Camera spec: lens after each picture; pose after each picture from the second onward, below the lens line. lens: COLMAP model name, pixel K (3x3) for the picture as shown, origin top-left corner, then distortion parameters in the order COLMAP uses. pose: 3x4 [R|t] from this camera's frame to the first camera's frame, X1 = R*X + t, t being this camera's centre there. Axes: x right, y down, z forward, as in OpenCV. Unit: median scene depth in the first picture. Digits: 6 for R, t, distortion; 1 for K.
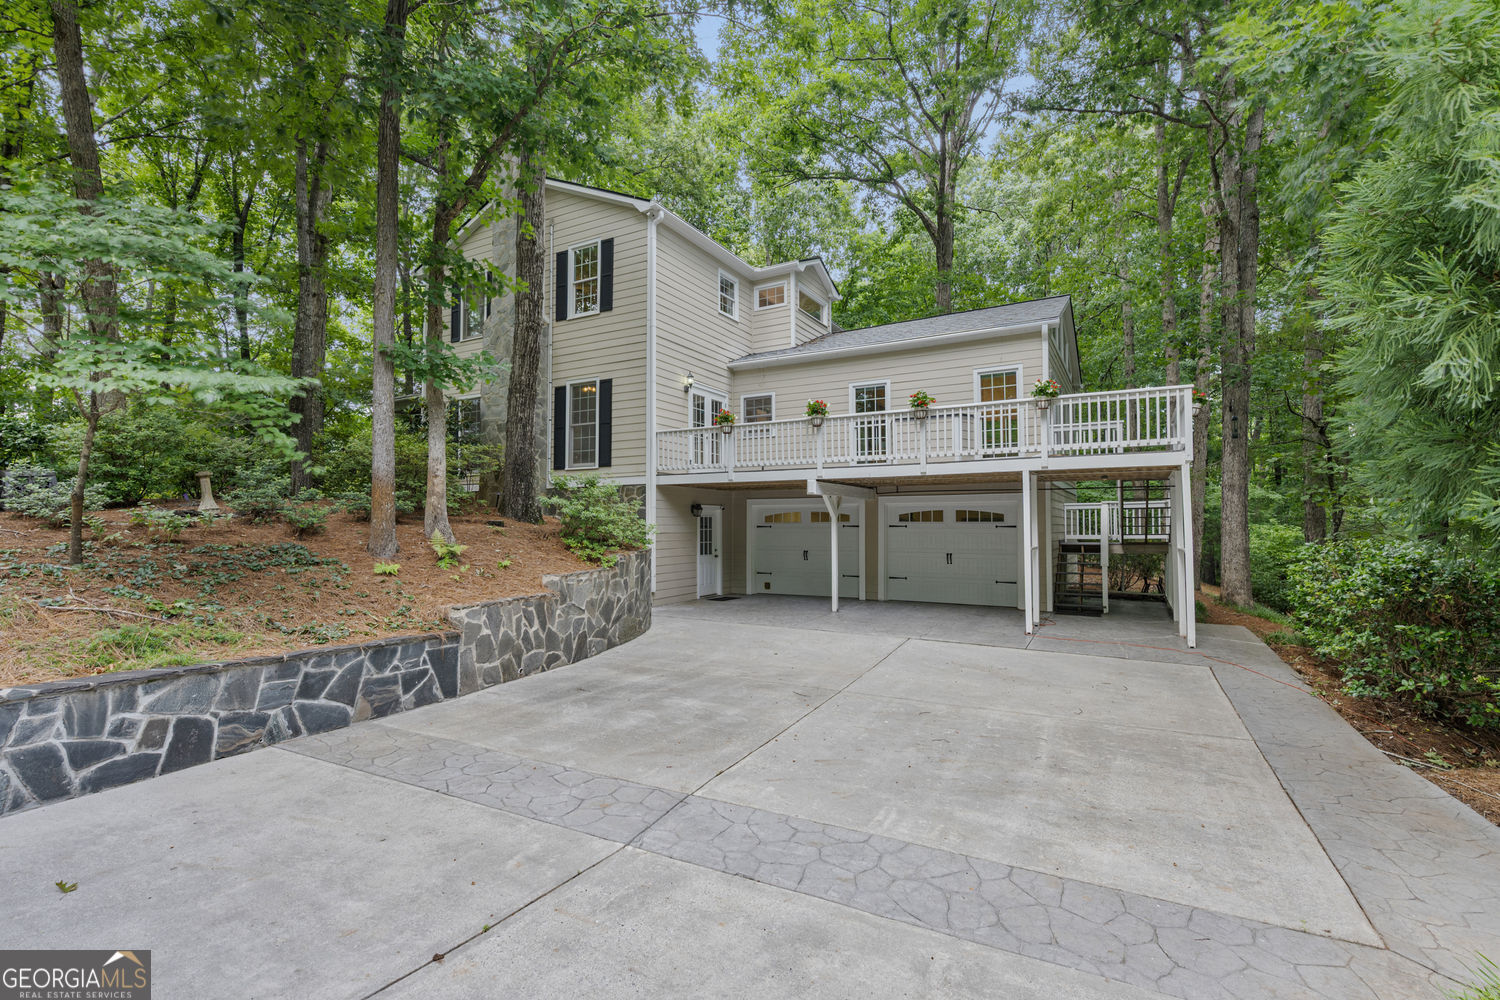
lens RADIAL K [[687.1, 0, 739.4], [0, 687.1, 496.7], [0, 0, 1]] dist [-0.000771, -0.000101]
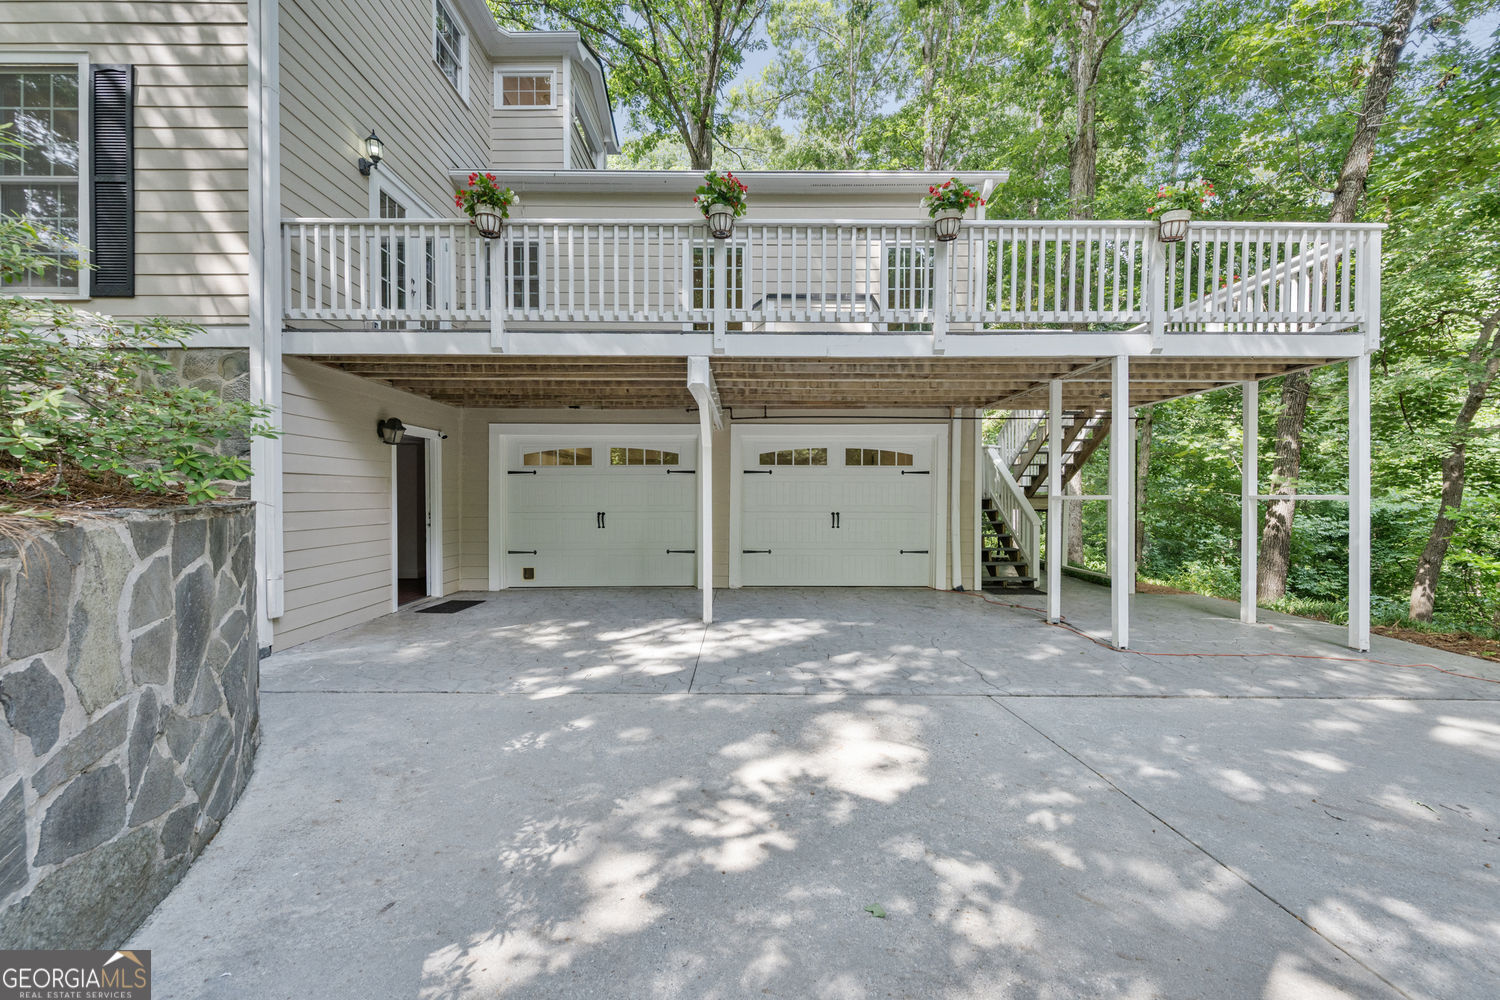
lens RADIAL K [[586.9, 0, 751.3], [0, 586.9, 498.6], [0, 0, 1]] dist [0.001459, 0.000327]
pose [[0.858763, -0.001208, 0.512371, -0.058420], [-0.023440, 0.998858, 0.041641, 0.045799], [-0.511836, -0.047770, 0.857754, 0.536186]]
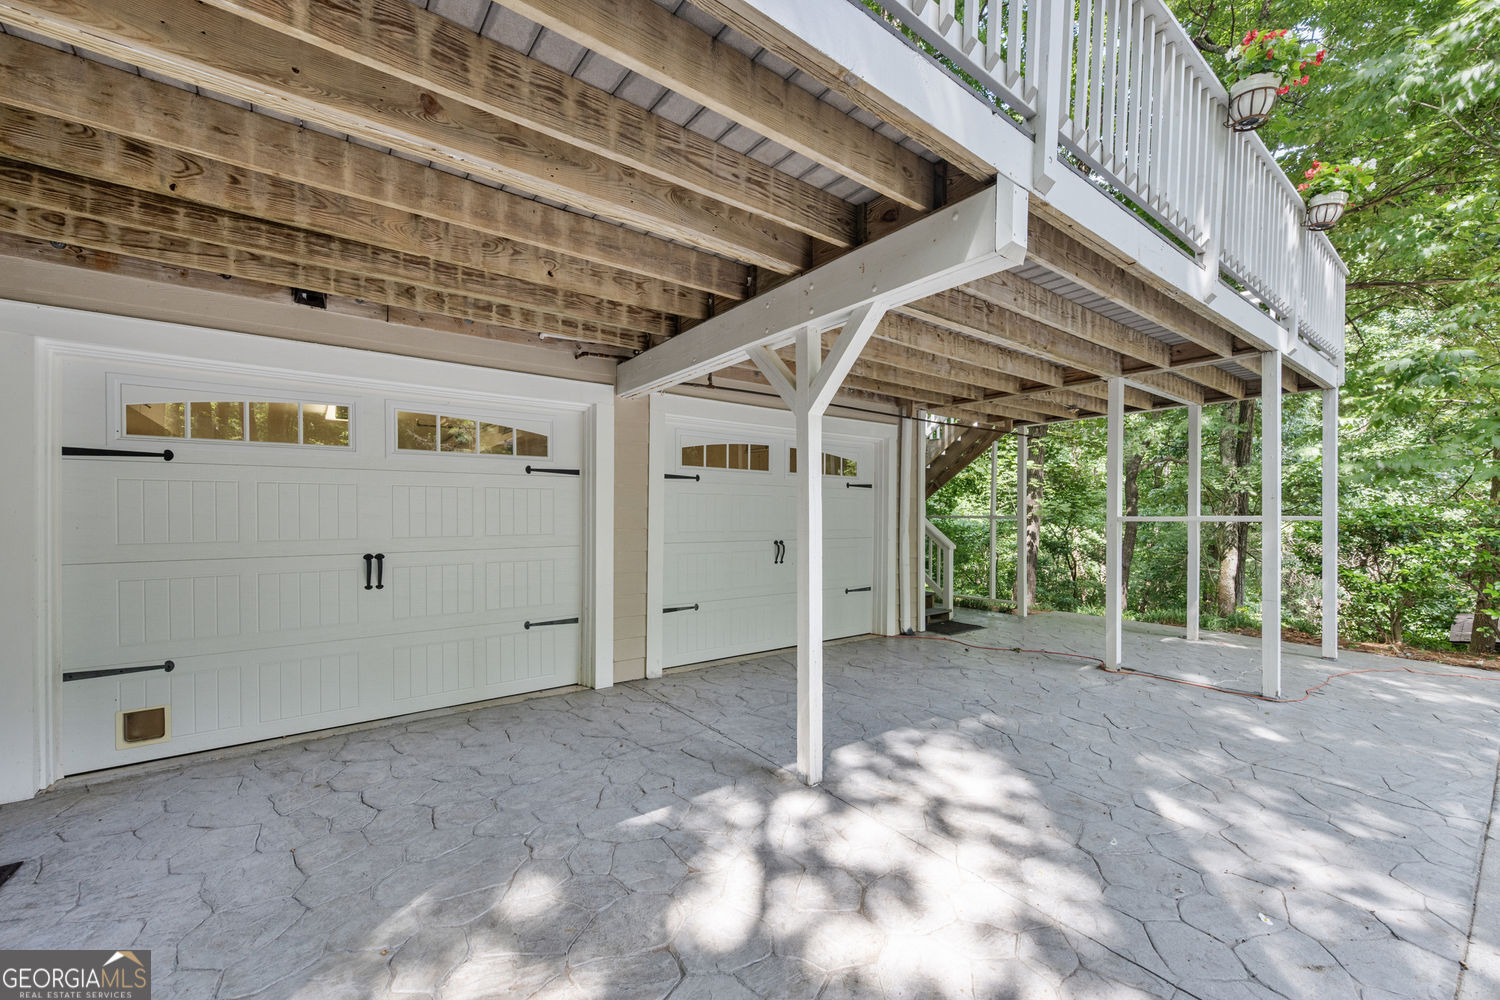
lens RADIAL K [[586.9, 0, 746.8], [0, 586.9, 513.1], [0, 0, 1]] dist [0.001459, 0.000327]
pose [[0.394933, 0.003887, 0.918702, -0.061652], [-0.042133, 0.999016, 0.013886, 0.058063], [-0.917743, -0.044191, 0.394708, 0.844225]]
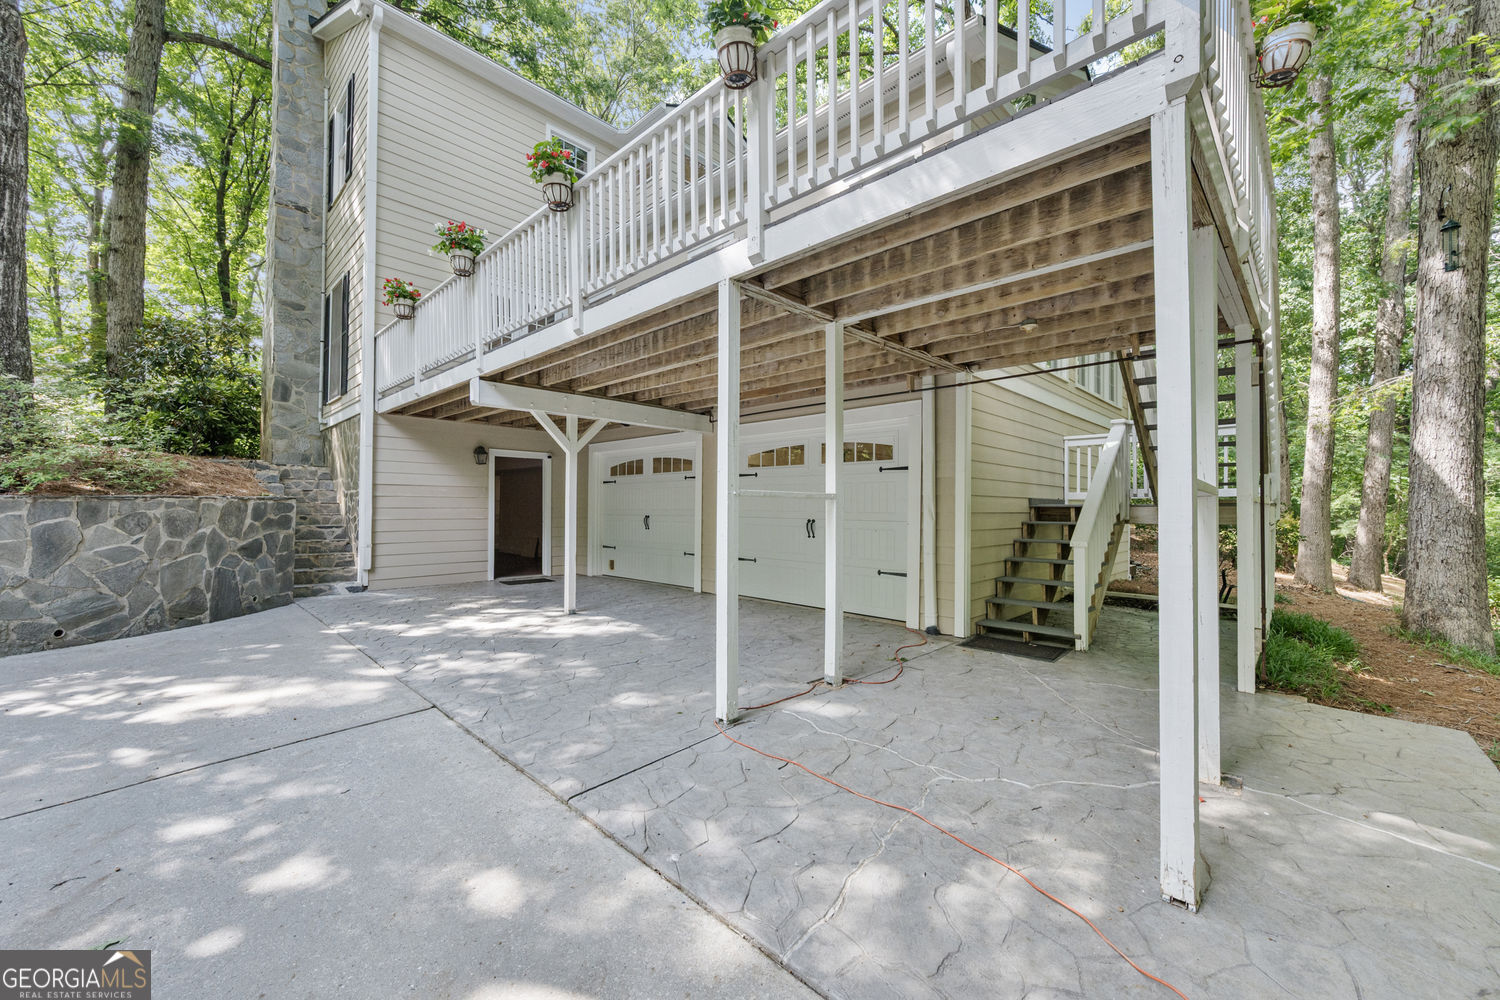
lens RADIAL K [[586.9, 0, 747.8], [0, 586.9, 497.4], [0, 0, 1]] dist [0.001459, 0.000327]
pose [[0.968239, 0.003050, -0.250008, 0.367881], [0.003120, 0.999700, 0.024282, 0.050798], [0.250007, -0.024291, 0.967939, 0.501831]]
